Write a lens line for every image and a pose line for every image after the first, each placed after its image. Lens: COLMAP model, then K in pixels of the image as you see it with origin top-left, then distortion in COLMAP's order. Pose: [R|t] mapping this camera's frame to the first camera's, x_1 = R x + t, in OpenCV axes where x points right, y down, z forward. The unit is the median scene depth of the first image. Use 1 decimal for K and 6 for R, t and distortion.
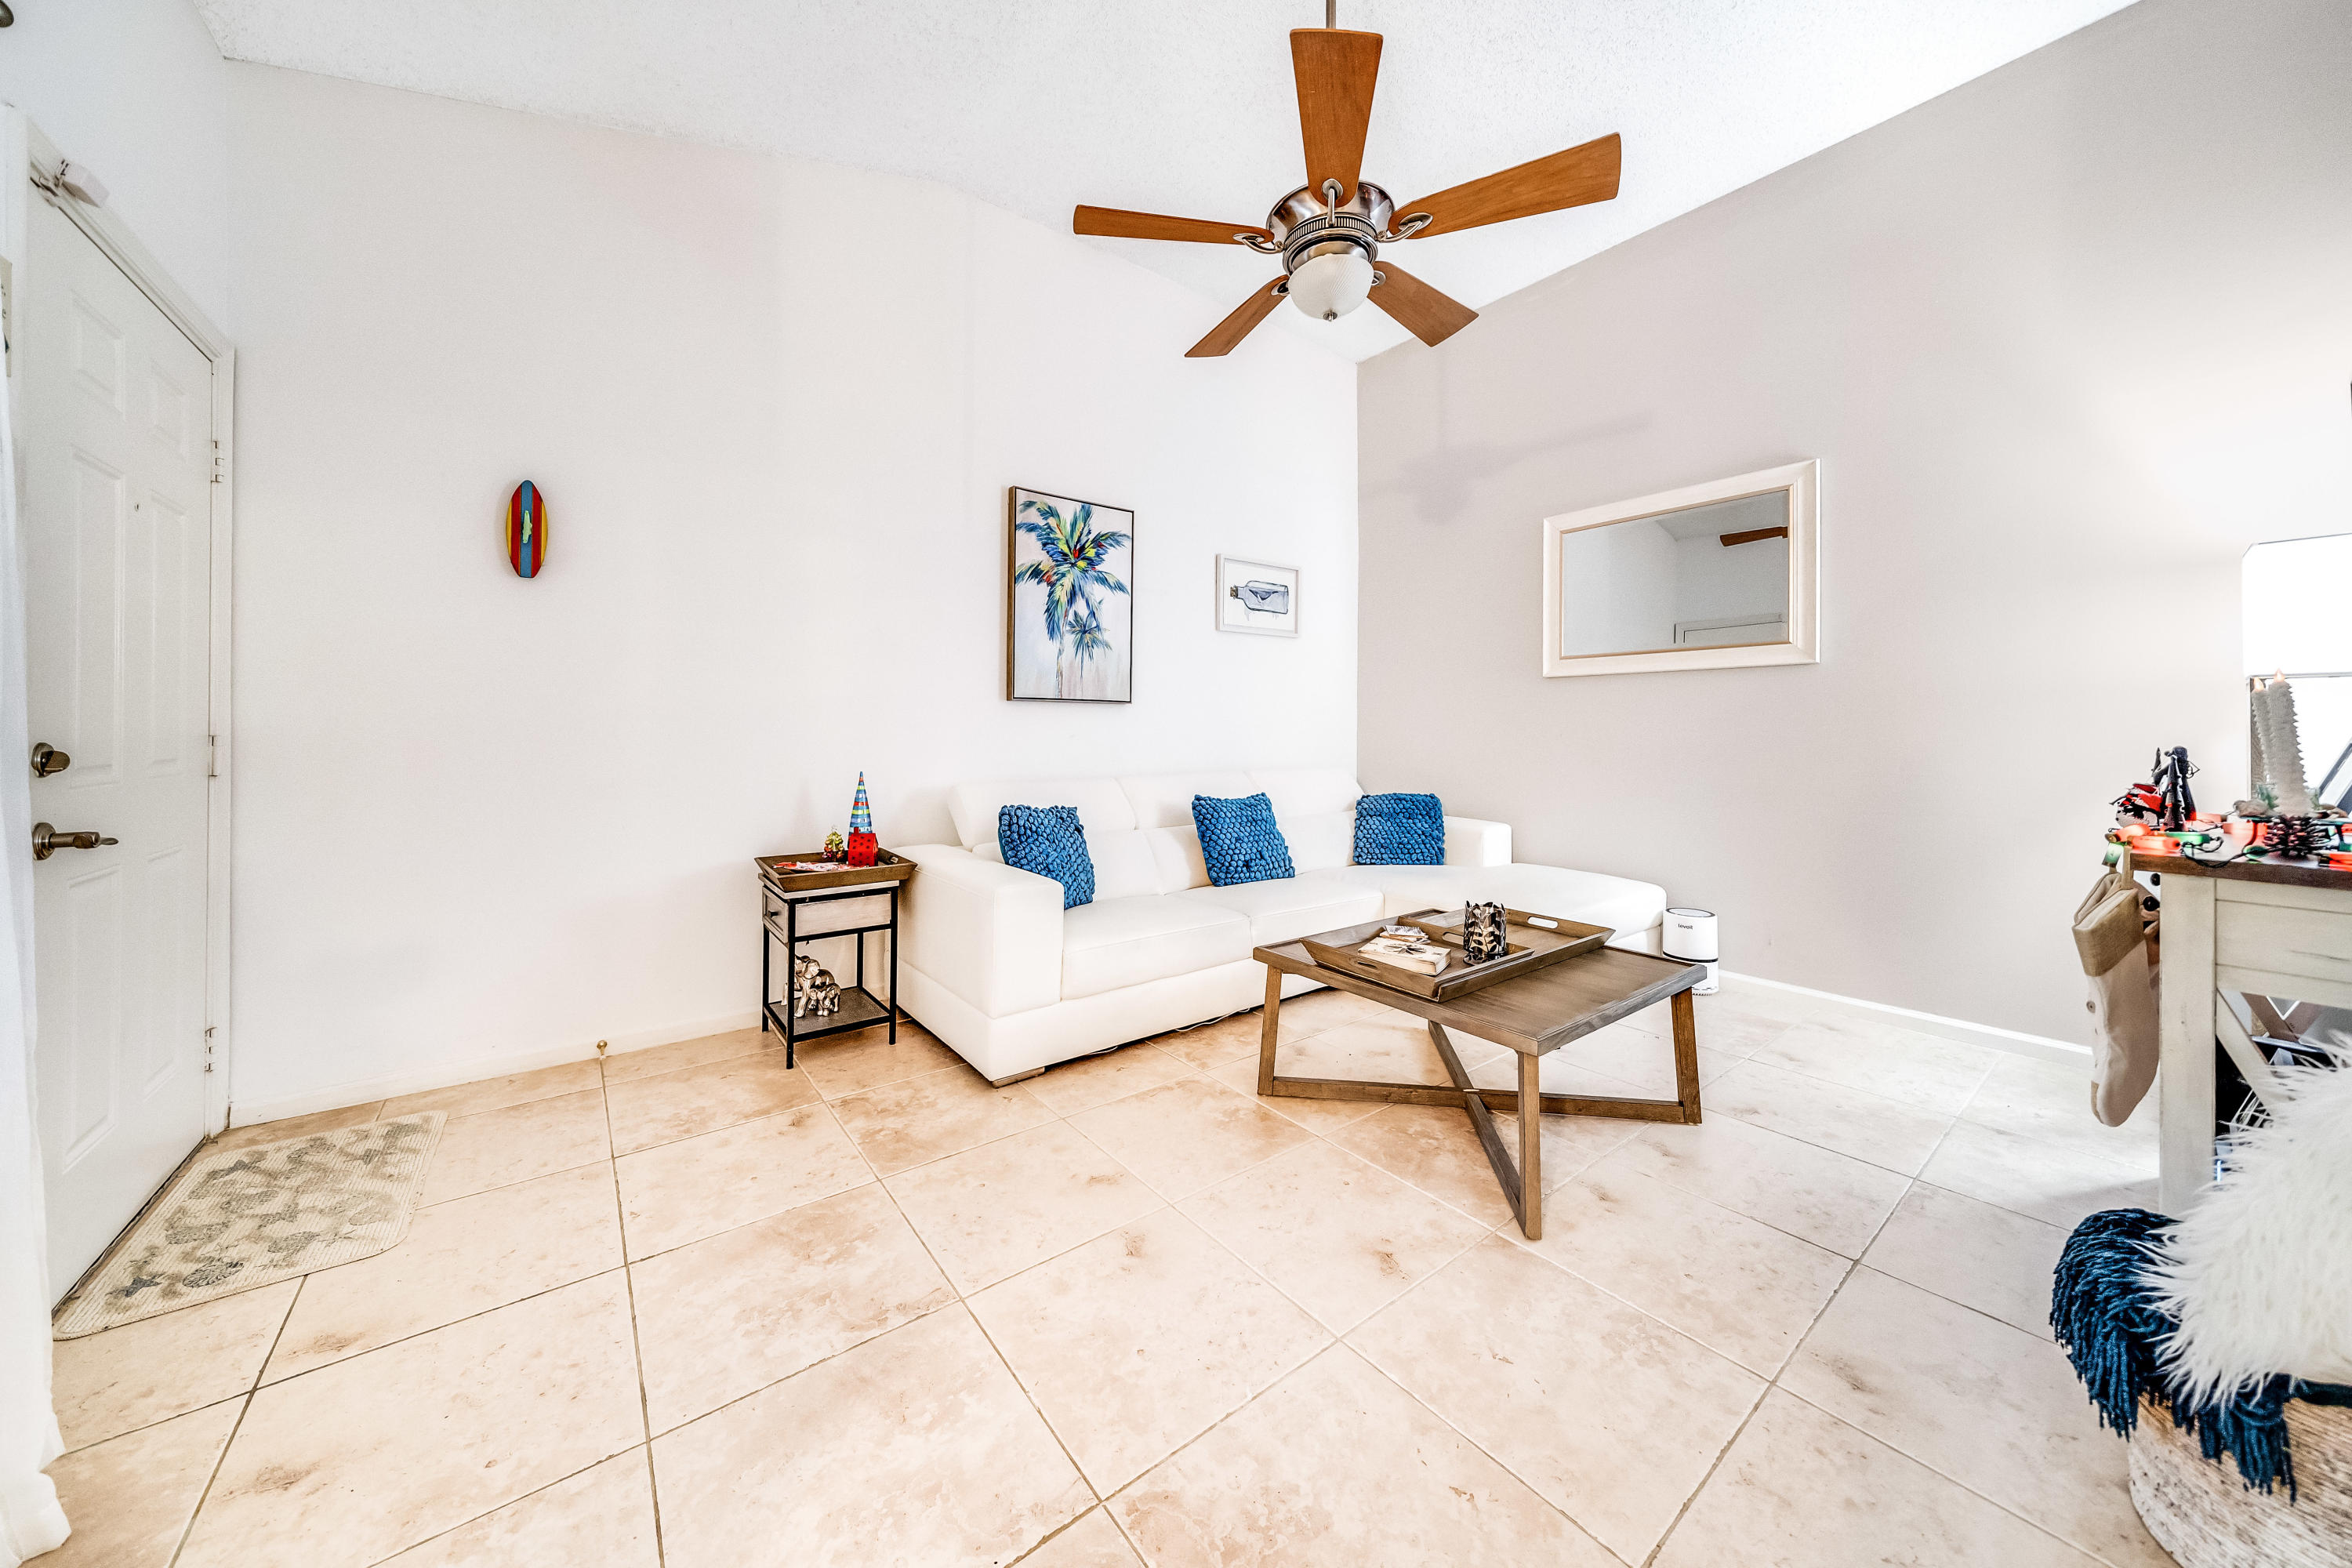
lens RADIAL K [[800.9, 0, 1174.5], [0, 800.9, 727.8], [0, 0, 1]] dist [0.005425, -0.000015]
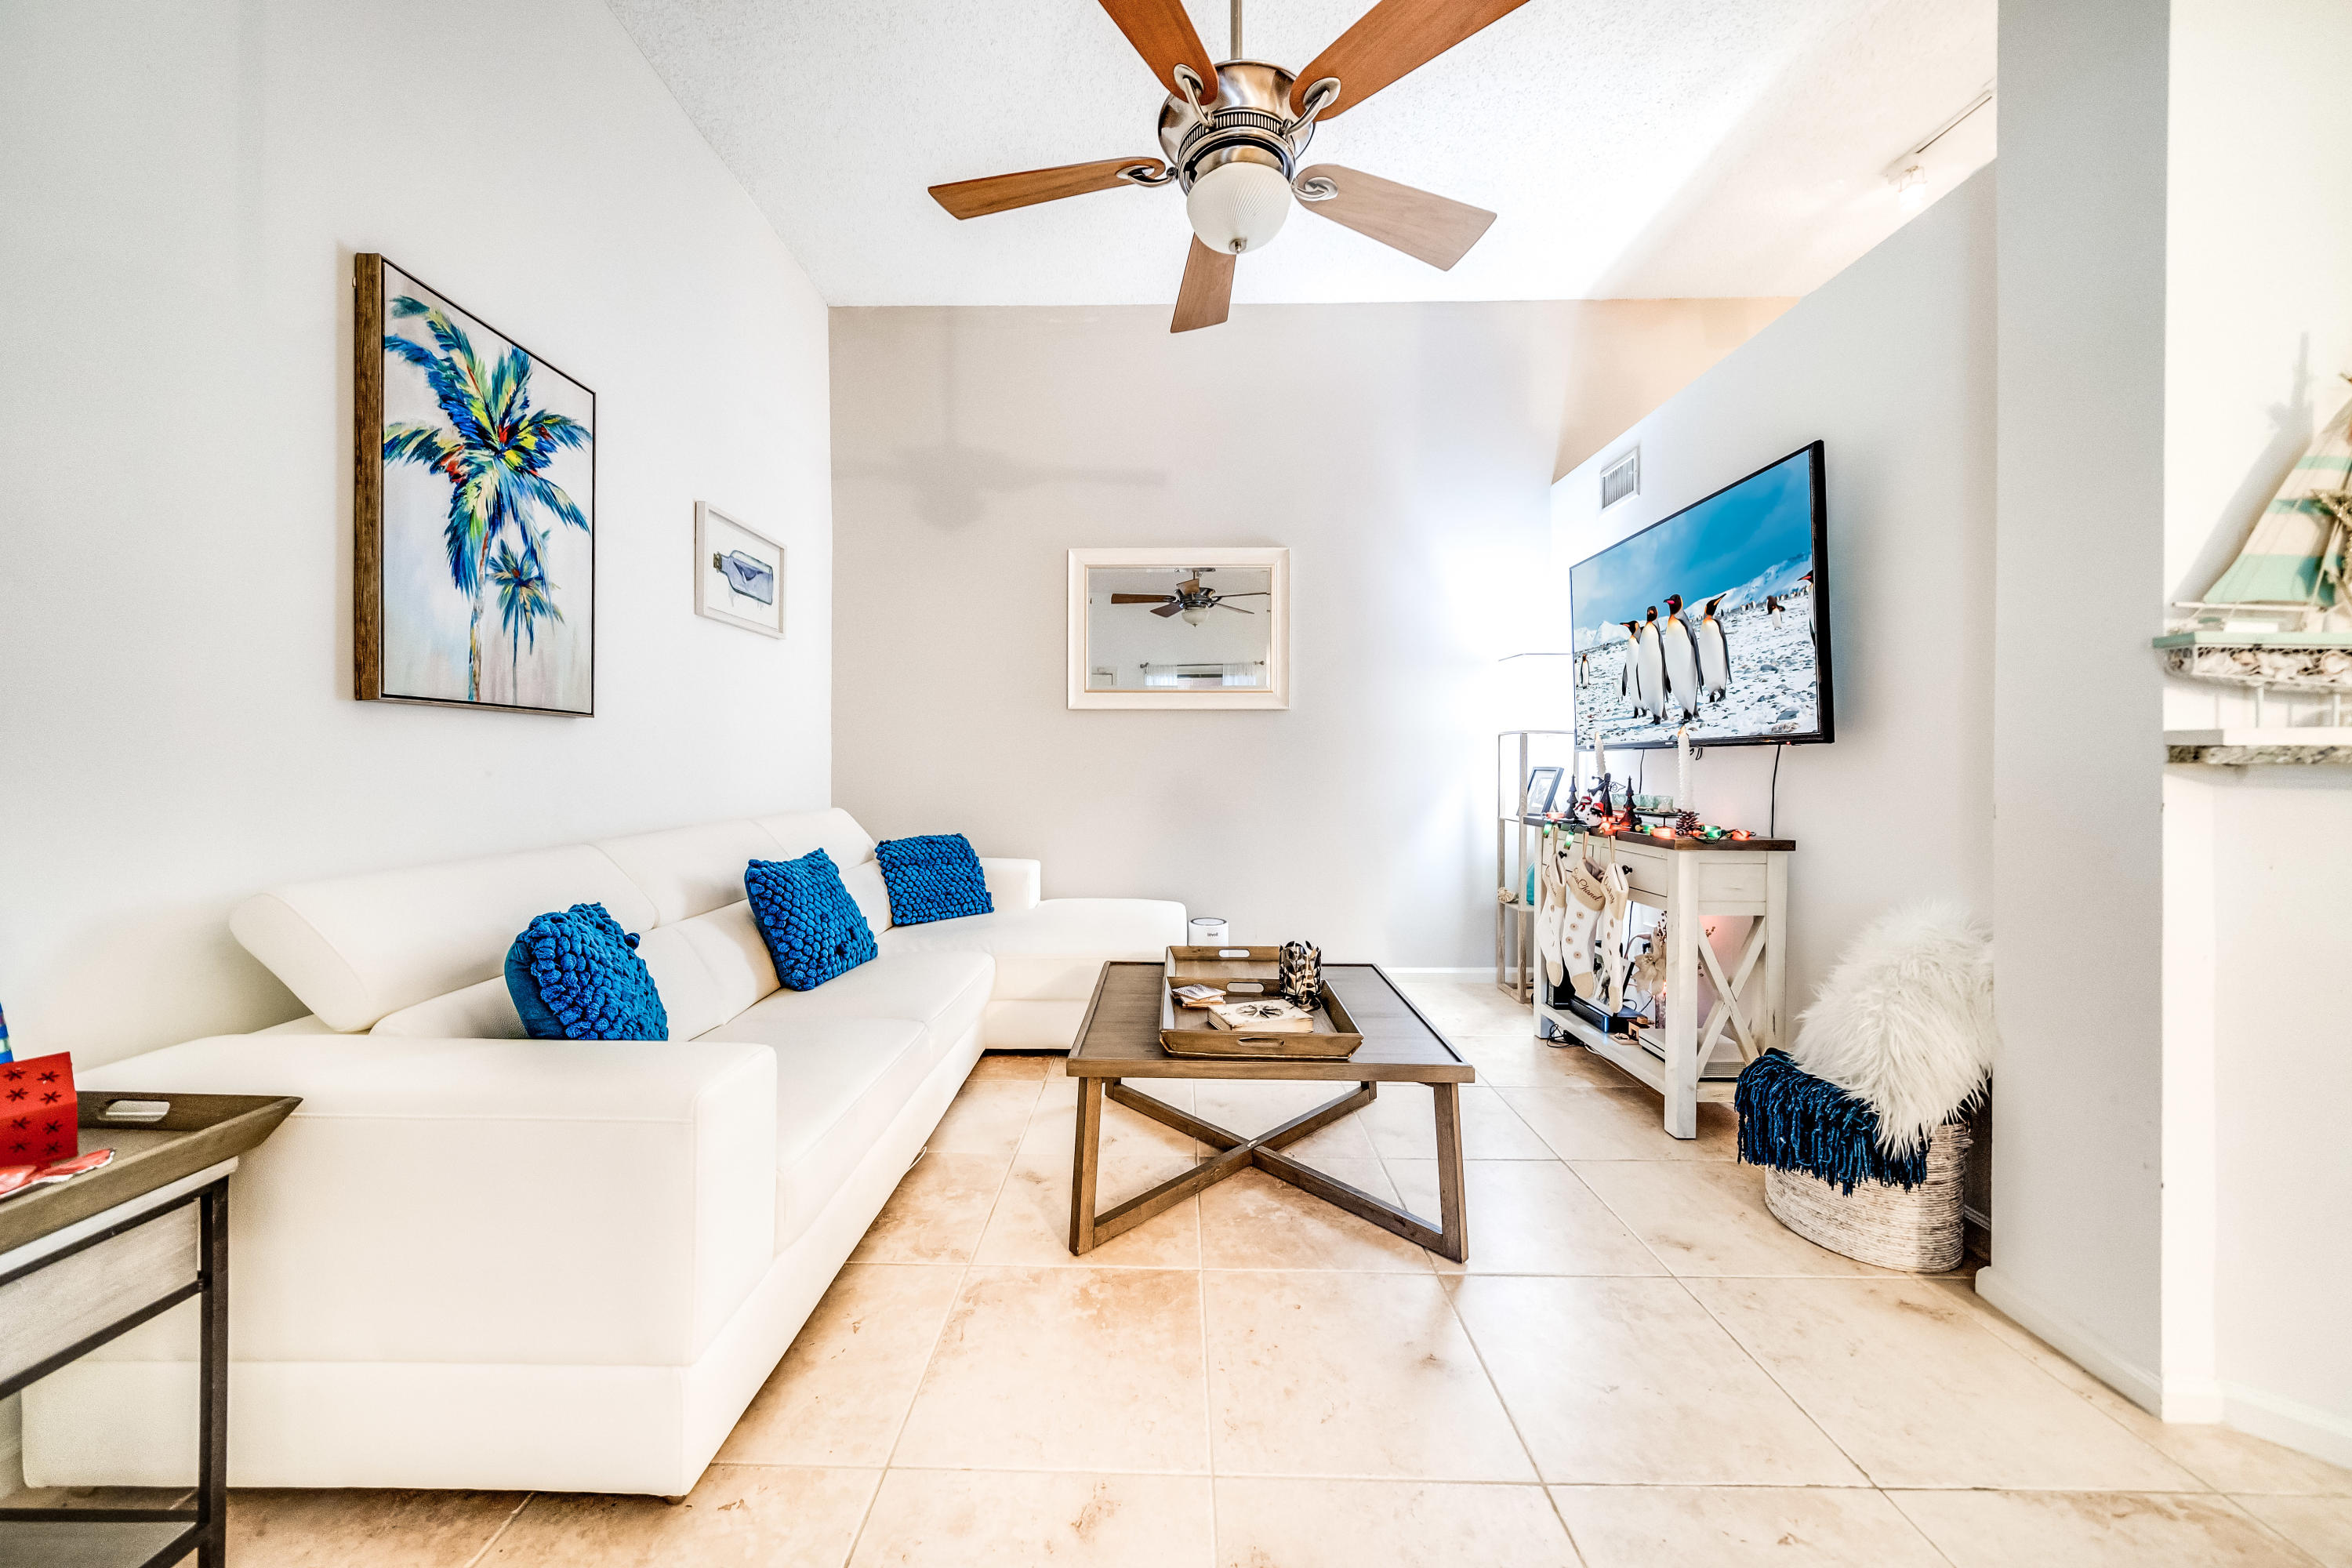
lens RADIAL K [[806.8, 0, 1160.6], [0, 806.8, 771.1], [0, 0, 1]] dist [-0.001052, -0.000174]
pose [[0.621205, -0.009110, 0.783595, -0.283236], [-0.003432, 0.999891, 0.014345, -0.000400], [-0.783640, -0.011601, 0.621107, 0.321601]]
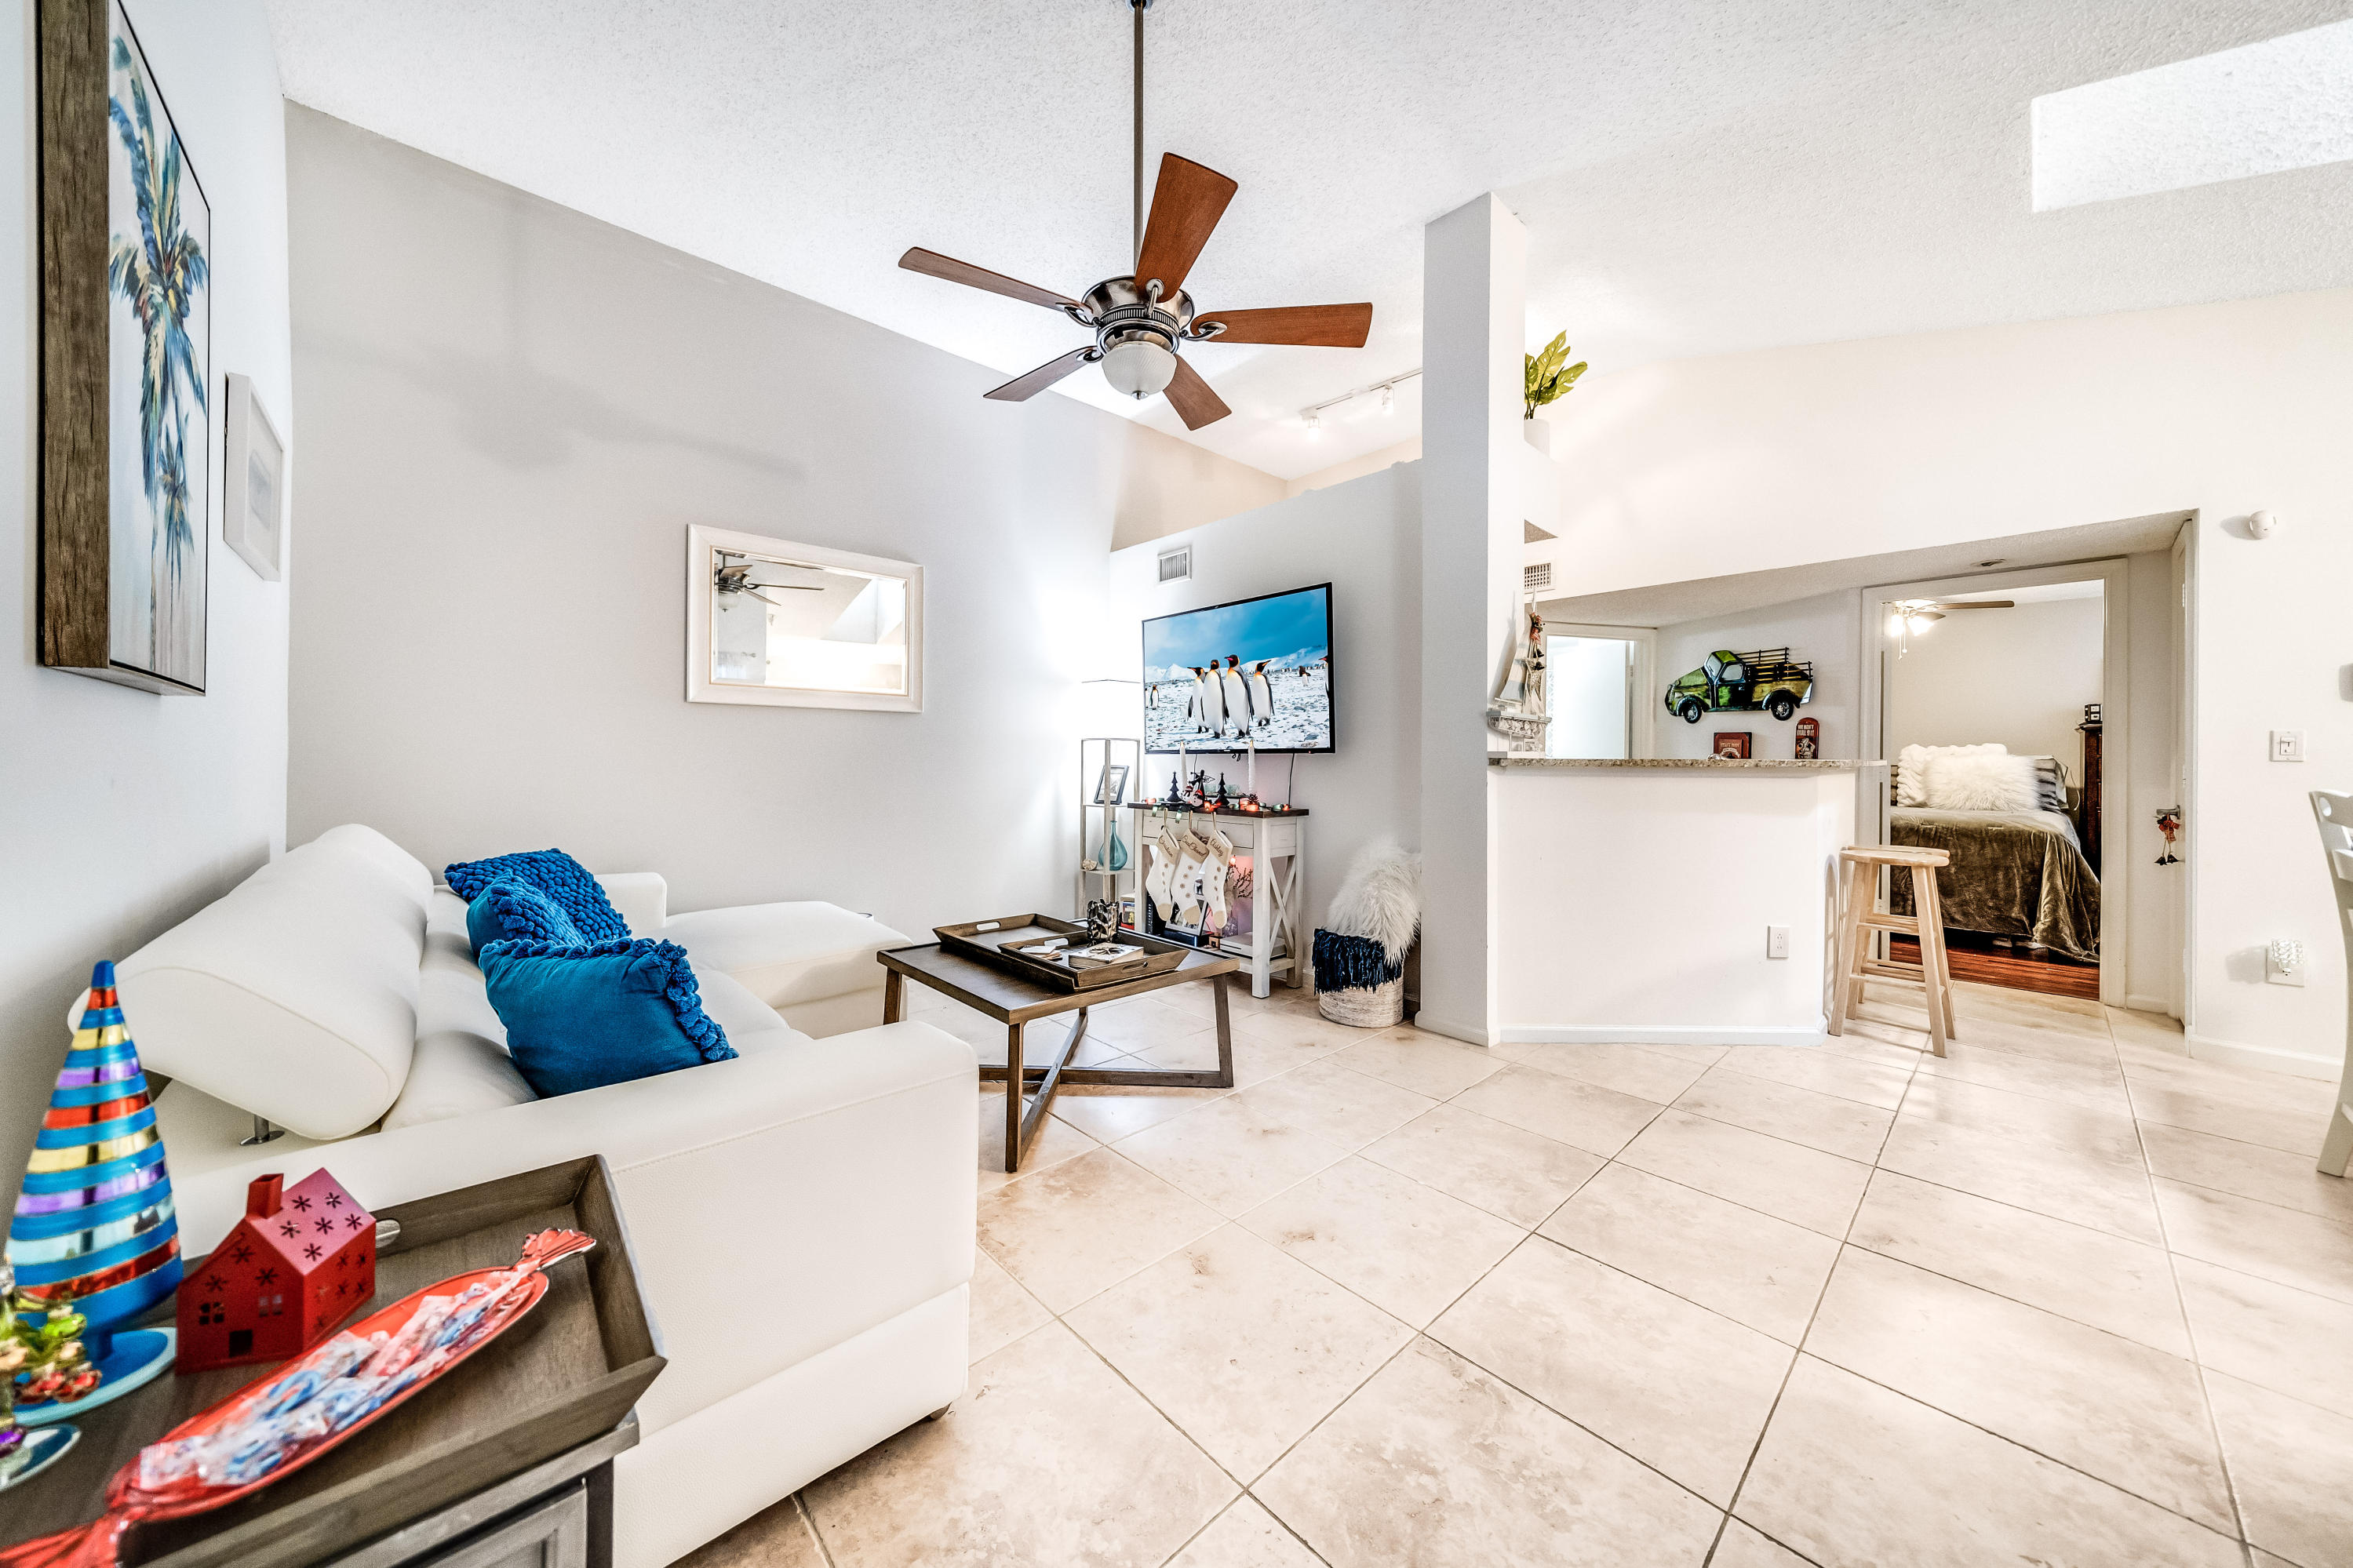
lens RADIAL K [[795.3, 0, 1173.8], [0, 795.3, 763.9], [0, 0, 1]] dist [0.001417, 0.000075]
pose [[-0.089566, -0.004912, 0.995969, -0.529554], [-0.008819, 0.999953, 0.004139, -0.002866], [-0.995942, -0.008413, -0.089605, 0.603899]]
